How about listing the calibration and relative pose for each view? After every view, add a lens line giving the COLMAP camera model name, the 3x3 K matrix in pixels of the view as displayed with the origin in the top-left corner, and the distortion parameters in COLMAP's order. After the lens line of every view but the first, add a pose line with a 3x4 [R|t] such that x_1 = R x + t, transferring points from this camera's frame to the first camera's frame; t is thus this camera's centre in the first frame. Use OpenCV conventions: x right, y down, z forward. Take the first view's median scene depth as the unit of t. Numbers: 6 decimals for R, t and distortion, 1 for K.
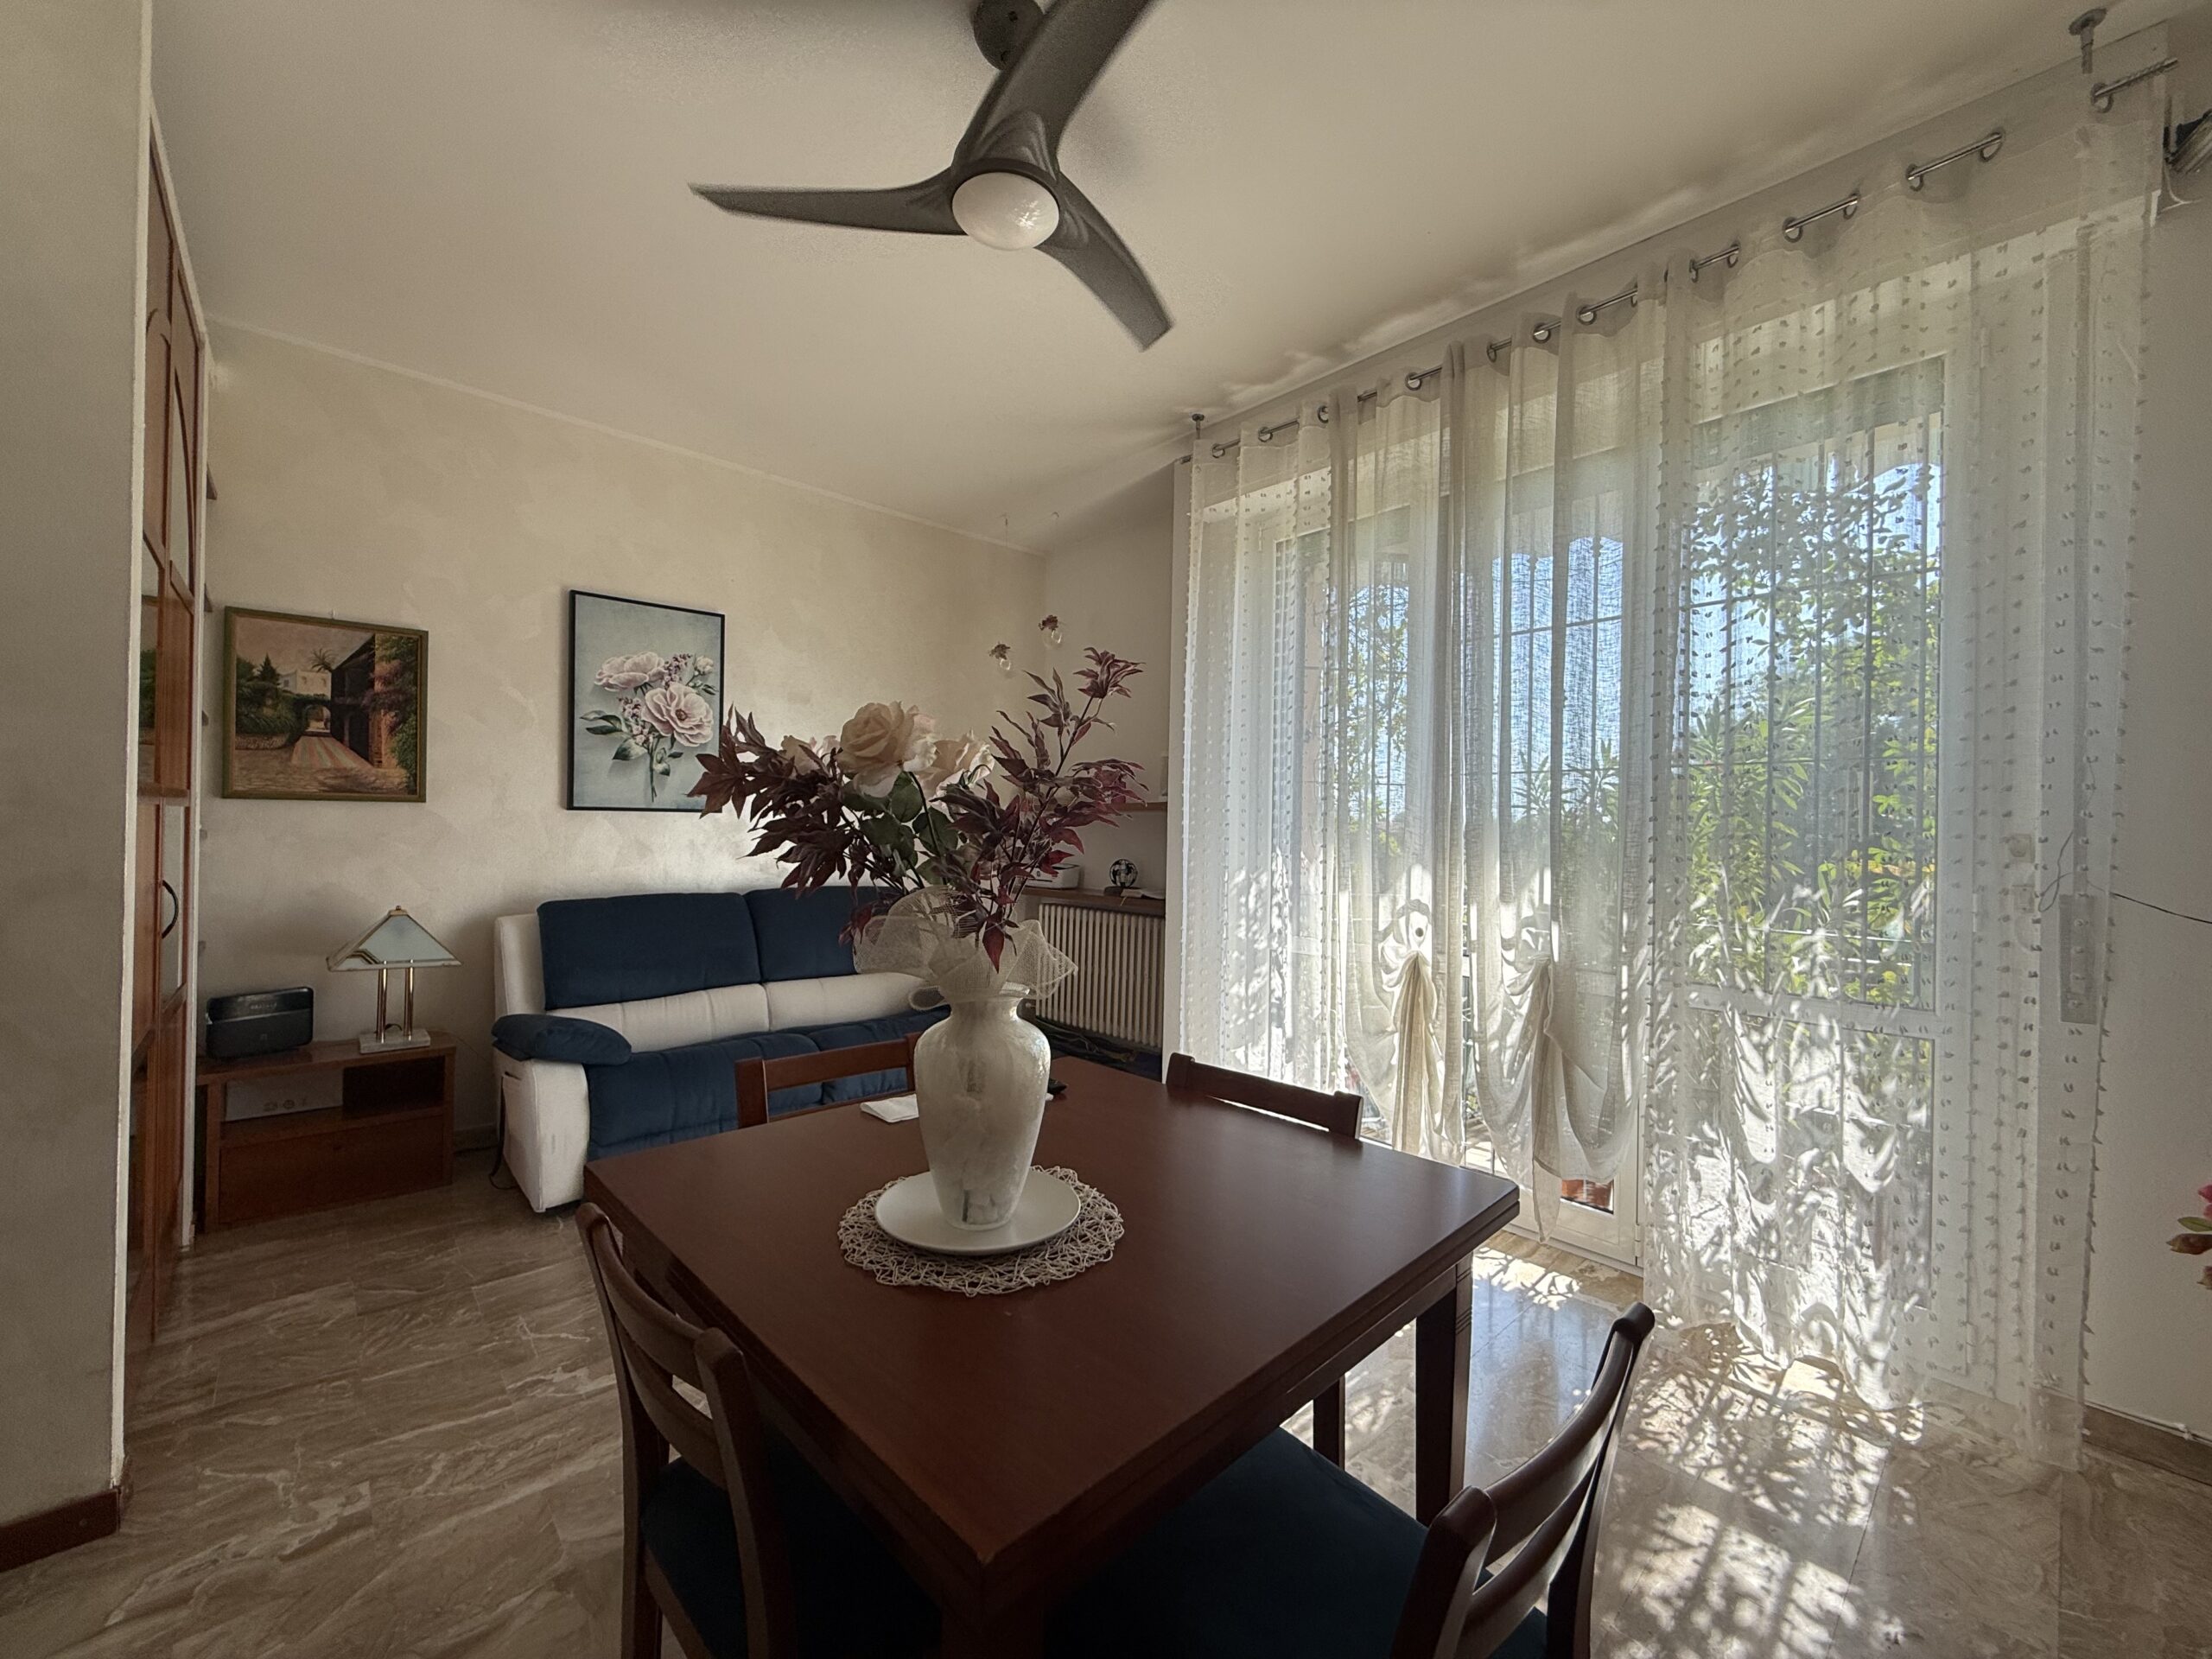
lens RADIAL K [[880.4, 0, 1104.7], [0, 880.4, 826.0], [0, 0, 1]] dist [-0.000904, 0.000016]
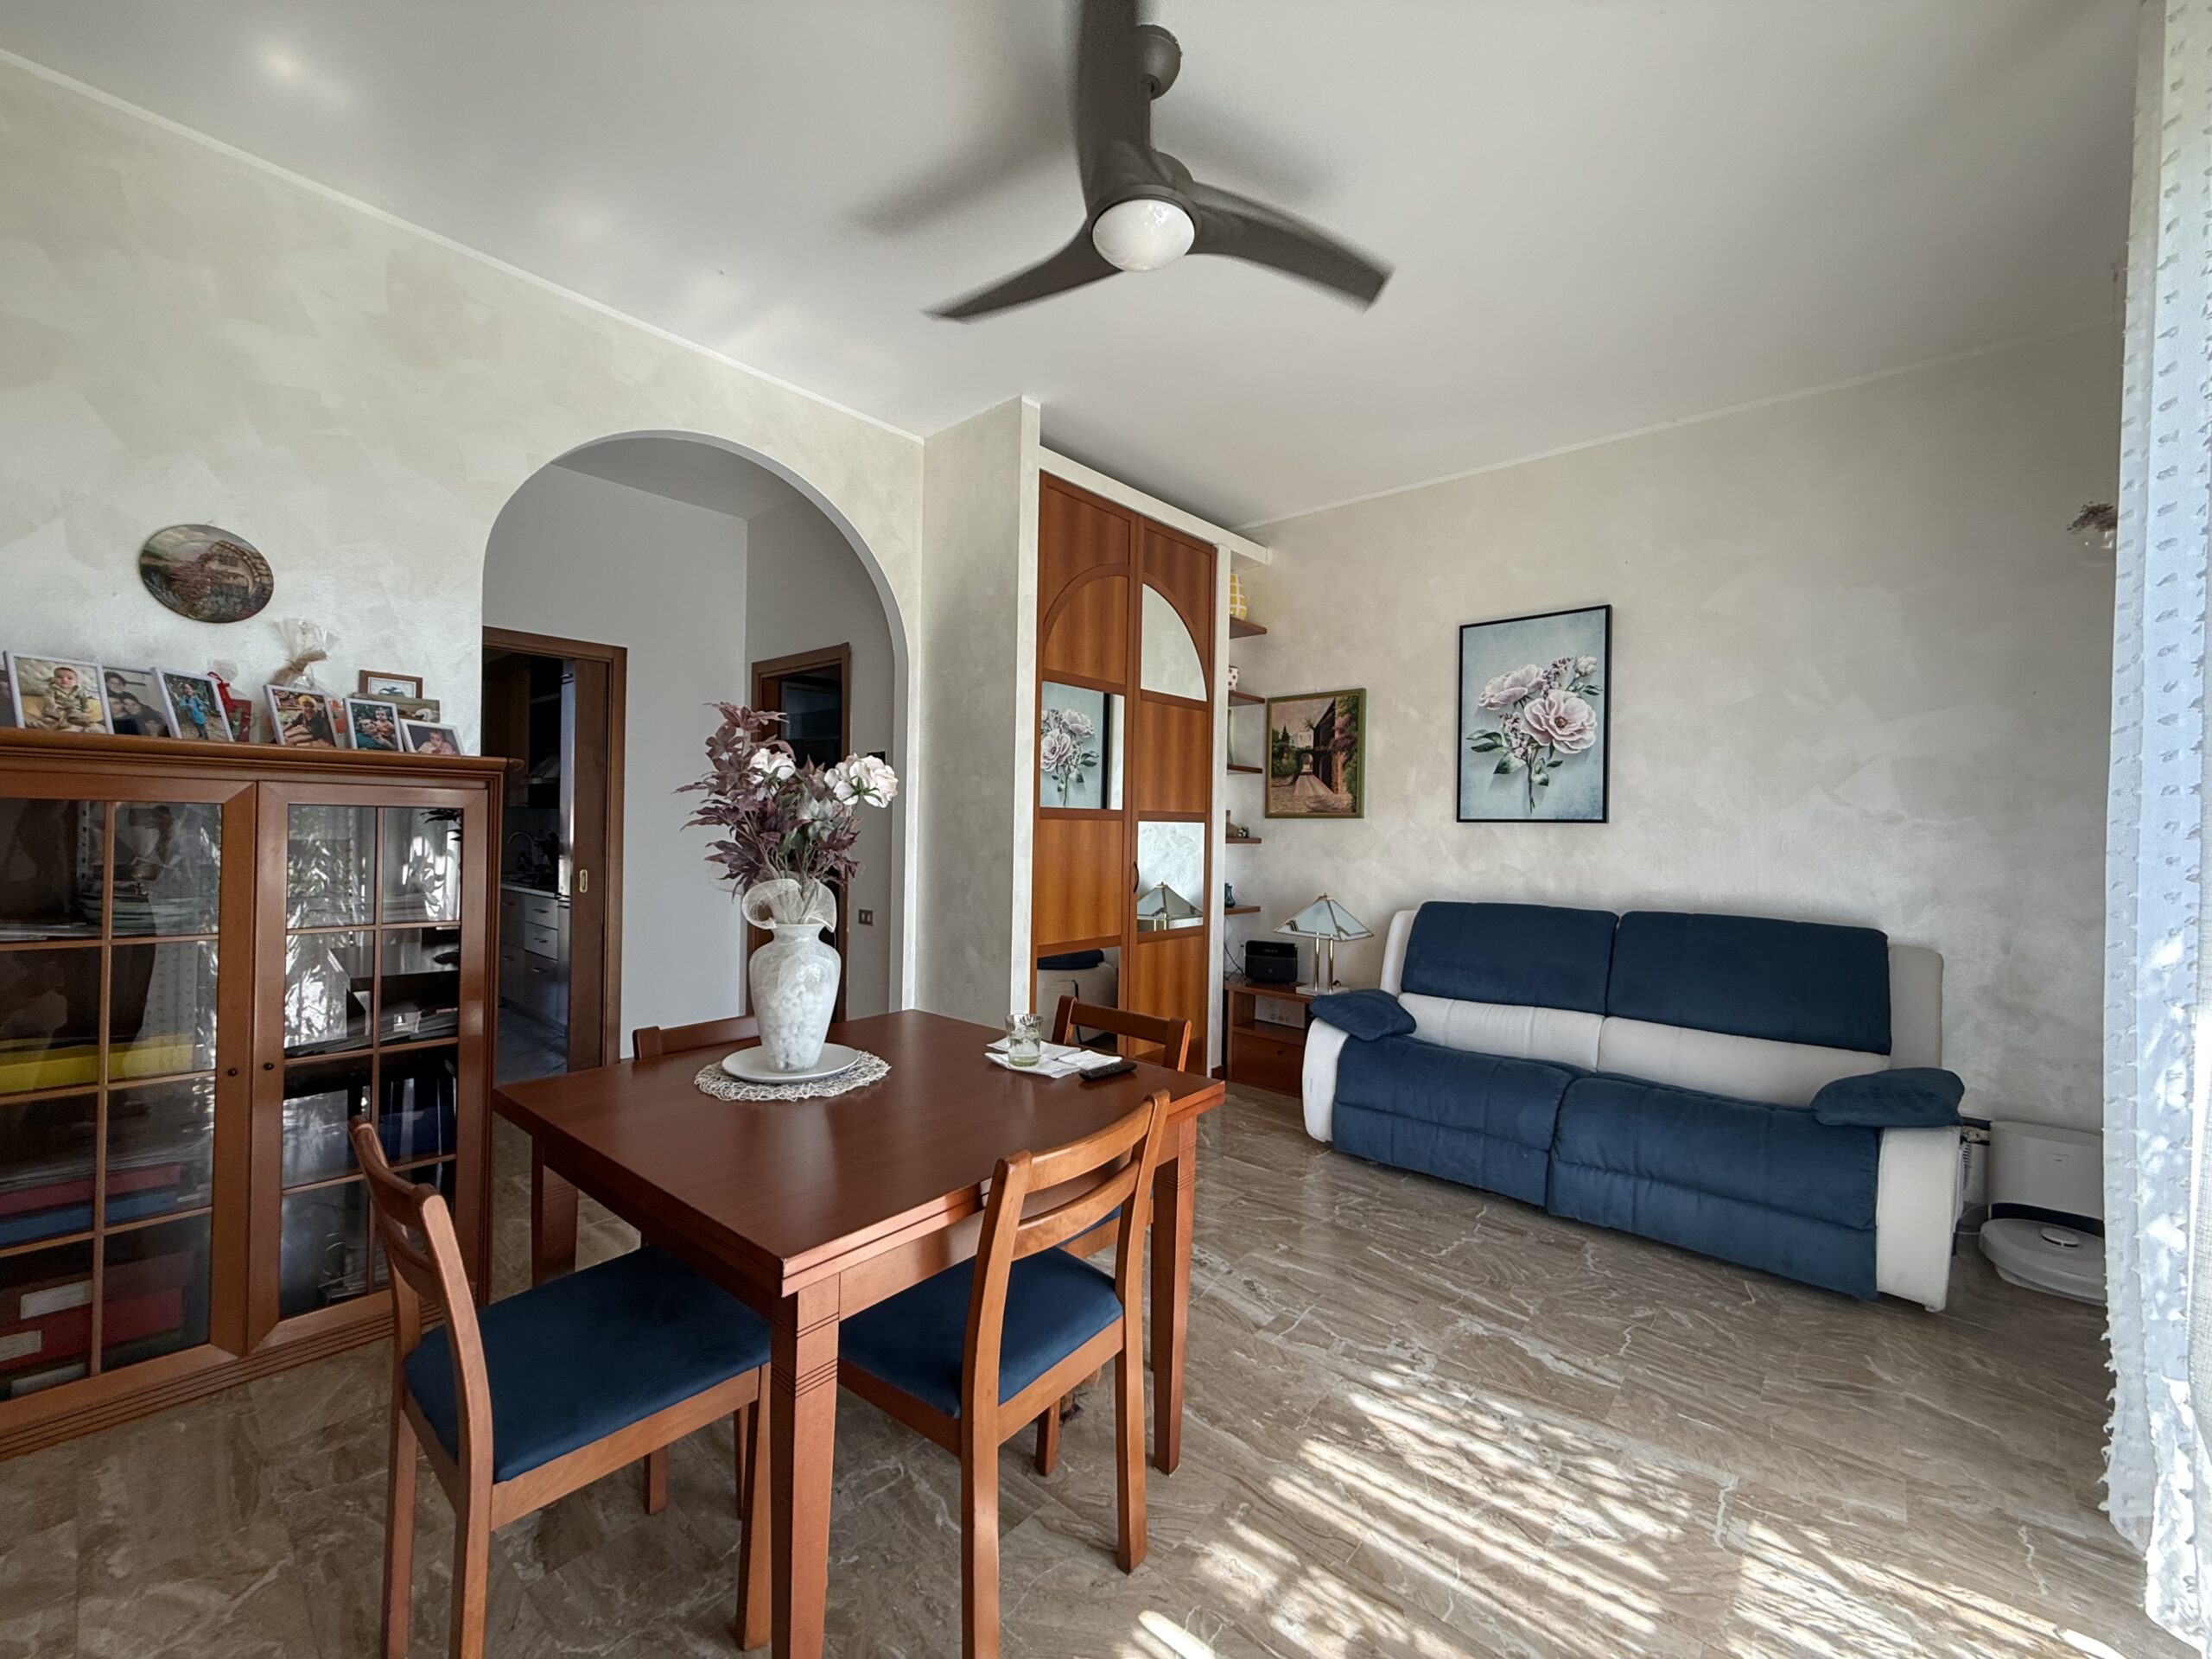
lens RADIAL K [[880.4, 0, 1105.7], [0, 880.4, 828.9], [0, 0, 1]] dist [-0.000904, 0.000016]
pose [[0.114913, -0.011558, -0.993308, 0.496307], [-0.011192, 0.999854, -0.012929, 0.010702], [0.993313, 0.012603, 0.114766, 0.467978]]
